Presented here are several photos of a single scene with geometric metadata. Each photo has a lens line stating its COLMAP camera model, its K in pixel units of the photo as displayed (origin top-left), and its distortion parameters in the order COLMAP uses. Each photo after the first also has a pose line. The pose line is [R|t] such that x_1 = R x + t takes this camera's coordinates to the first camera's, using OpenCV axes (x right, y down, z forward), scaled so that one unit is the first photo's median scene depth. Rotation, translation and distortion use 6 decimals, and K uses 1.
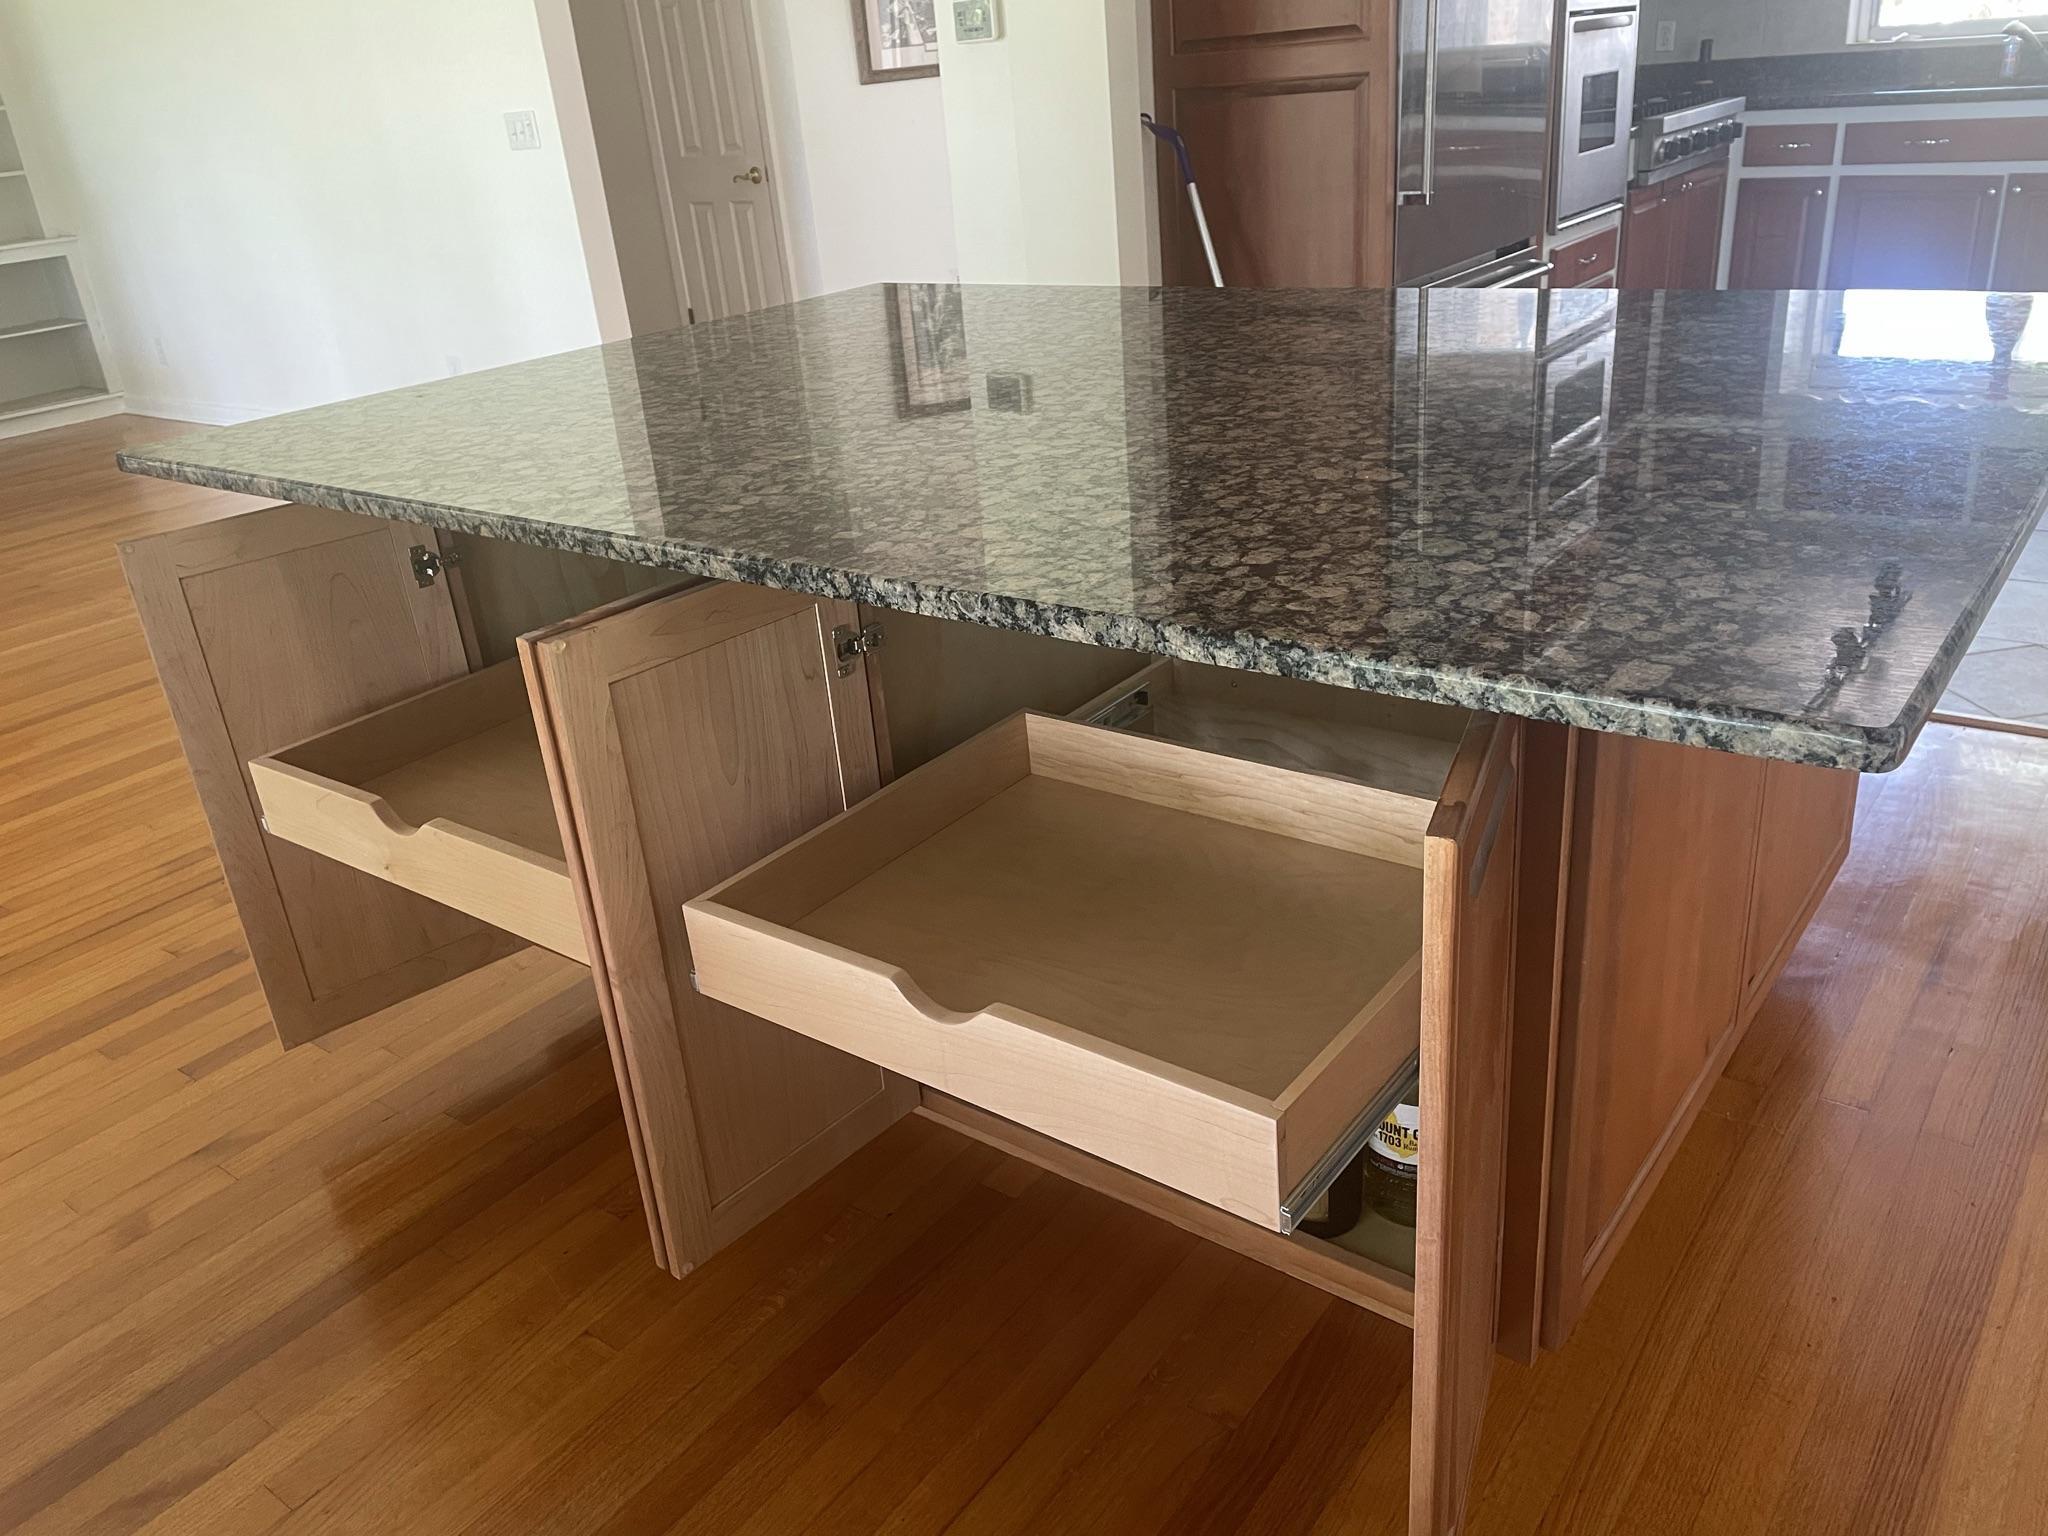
lens RADIAL K [[1556.5, 0, 1018.0], [0, 1556.5, 774.2], [0, 0, 1]] dist [0.100993, -0.111407]
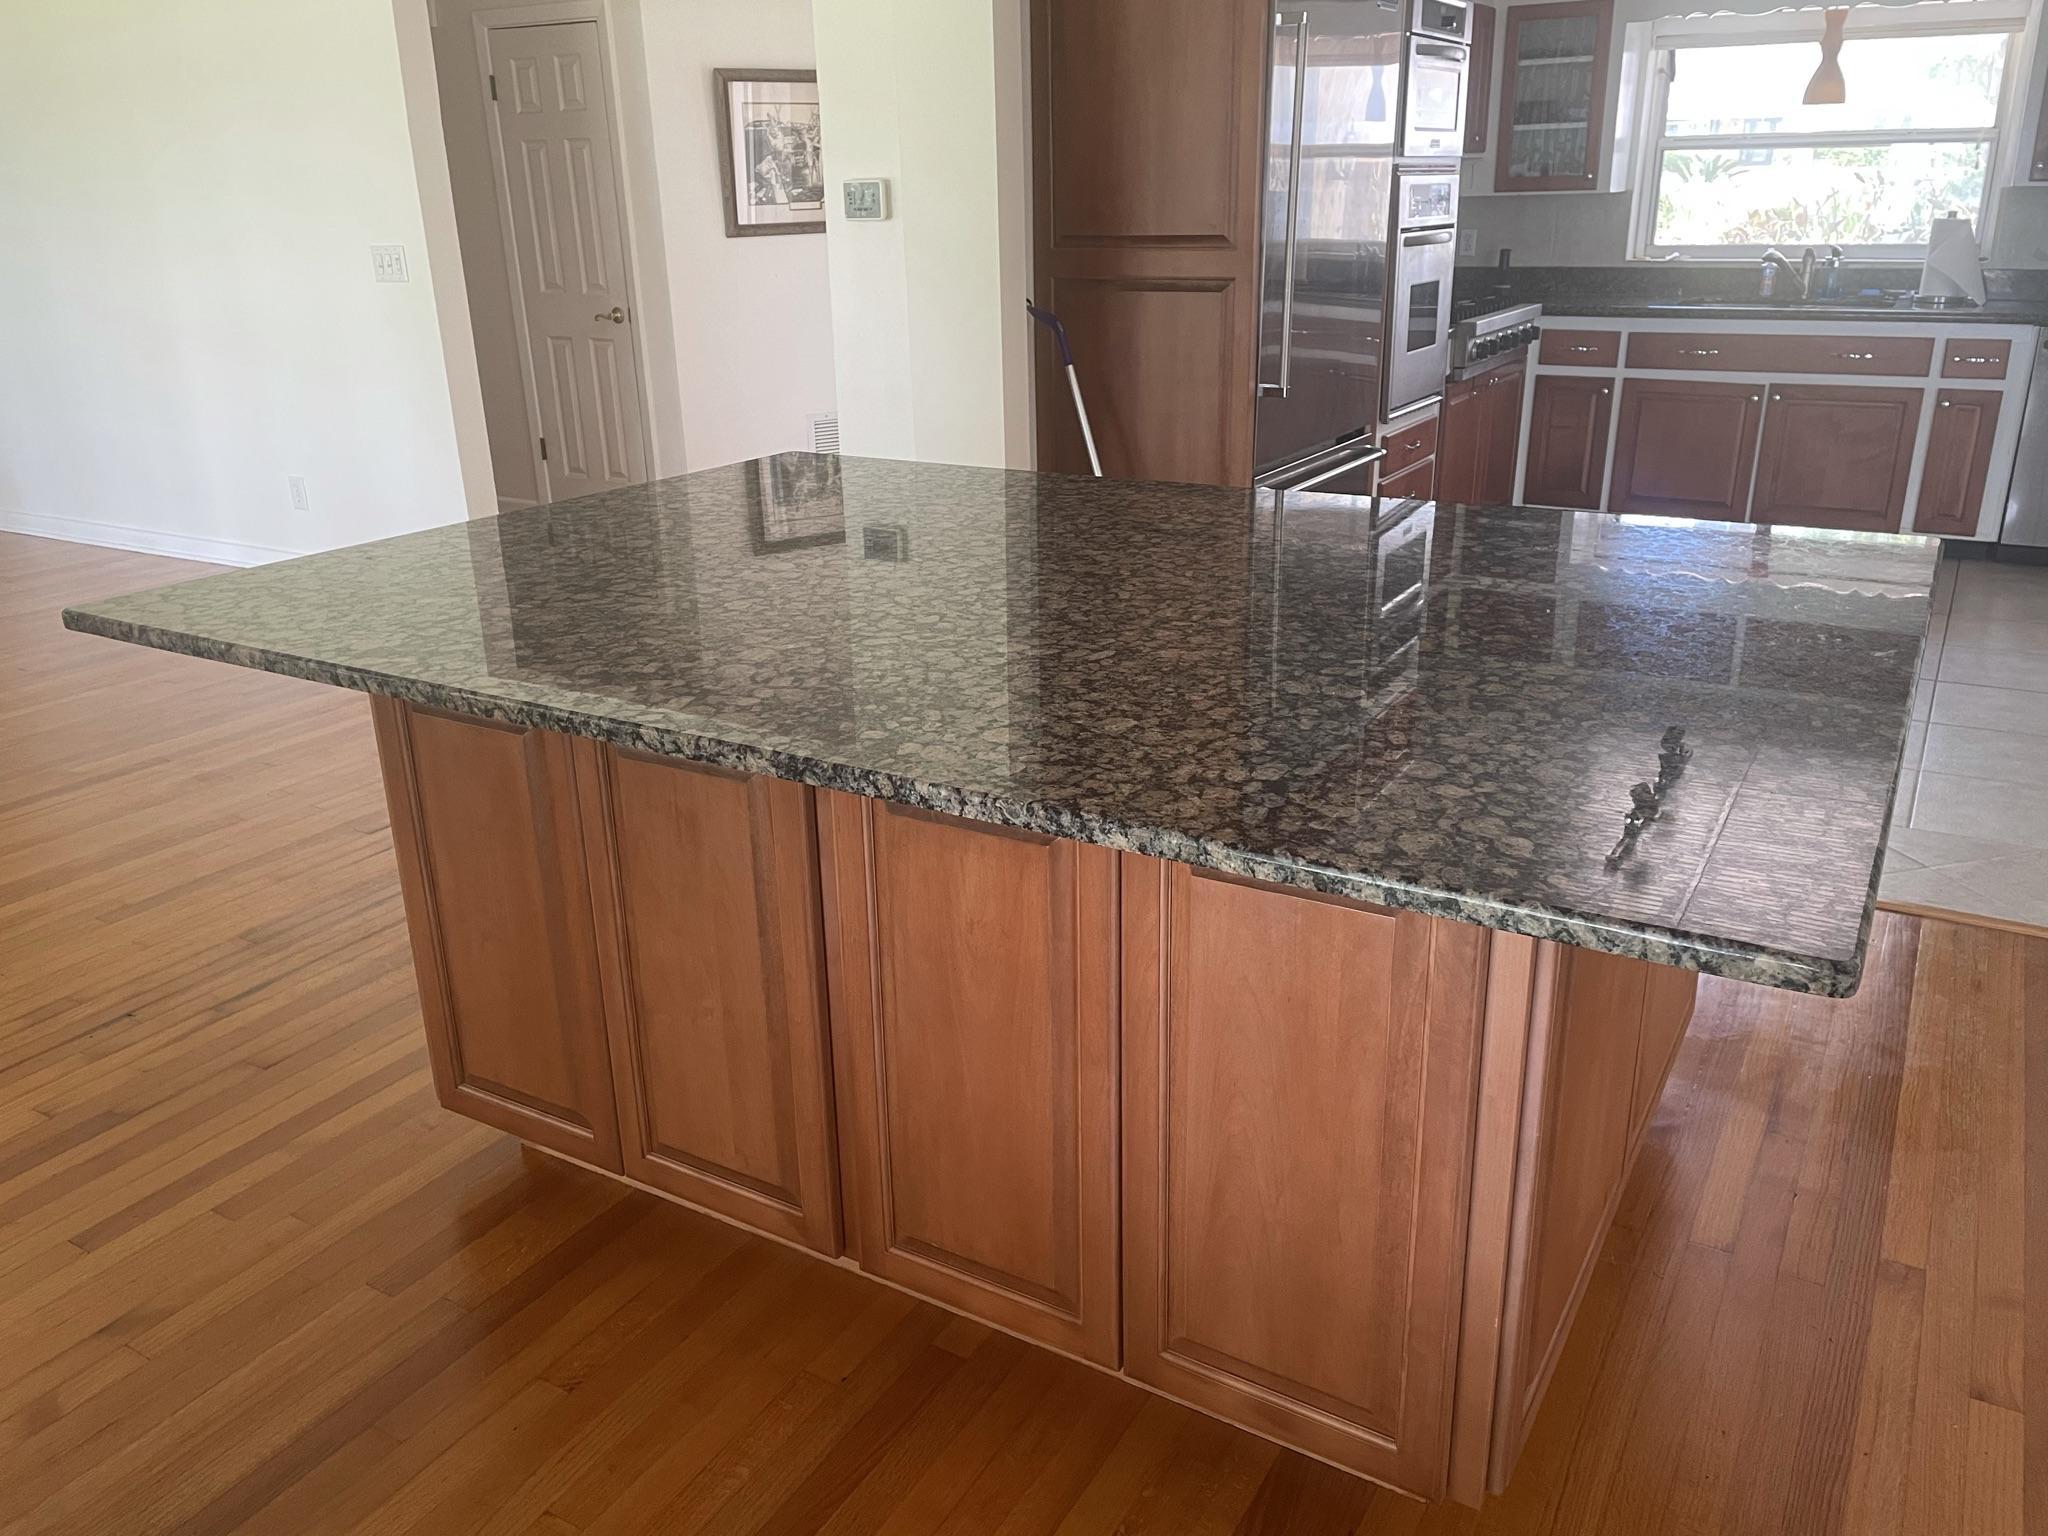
lens RADIAL K [[1563.6, 0, 1024.0], [0, 1563.6, 768.0], [0, 0, 1]] dist [0.110058, -0.128971]
pose [[0.991313, 0.019794, 0.130026, -0.139176], [-0.009459, 0.996780, -0.079624, -0.042278], [-0.131184, 0.077702, 0.988308, -0.079758]]
